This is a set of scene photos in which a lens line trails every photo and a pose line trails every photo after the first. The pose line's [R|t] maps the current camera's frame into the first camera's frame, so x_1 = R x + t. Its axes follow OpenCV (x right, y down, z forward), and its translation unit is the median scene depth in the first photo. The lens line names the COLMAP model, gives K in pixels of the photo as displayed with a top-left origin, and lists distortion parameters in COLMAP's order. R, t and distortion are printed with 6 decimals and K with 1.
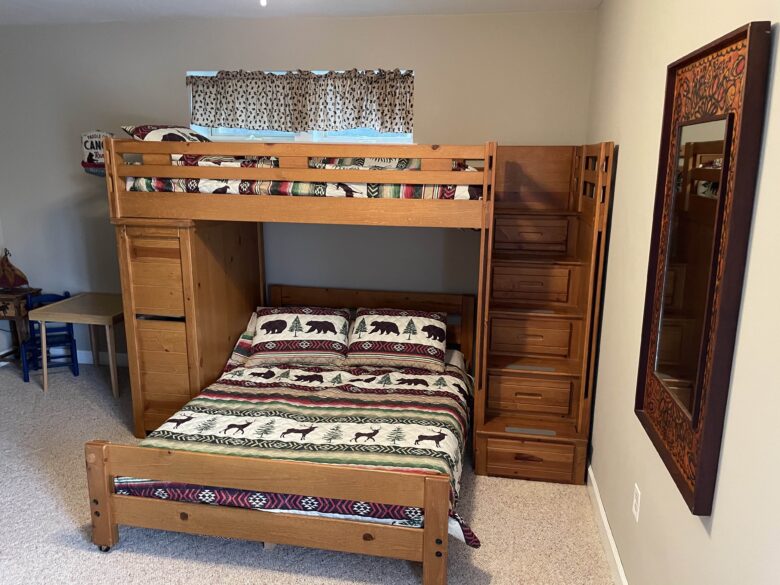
lens RADIAL K [[583.6, 0, 390.6], [0, 583.6, 290.4], [0, 0, 1]] dist [0.079430, -0.097670]
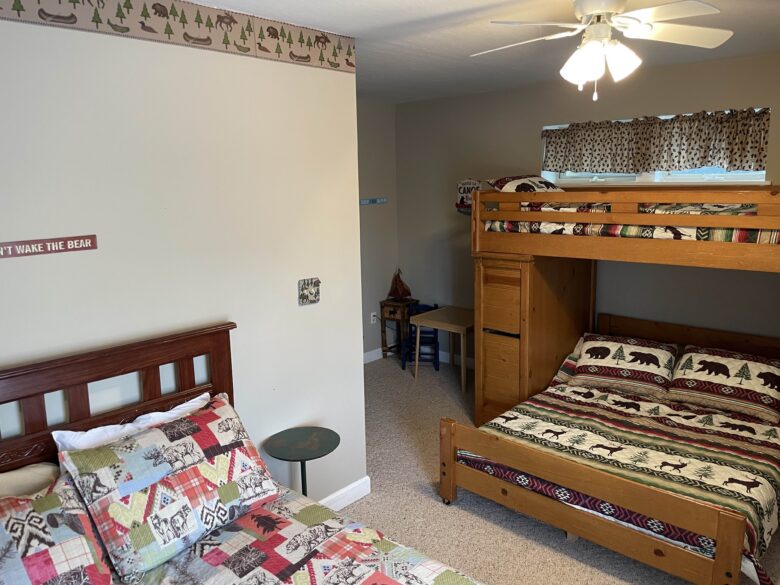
lens RADIAL K [[583.6, 0, 390.6], [0, 583.6, 290.4], [0, 0, 1]] dist [0.079430, -0.097670]
pose [[0.836429, 0.070426, -0.543532, 0.077210], [-0.089207, 0.995979, -0.008230, -0.011517], [0.540767, 0.055371, 0.839348, -0.160974]]
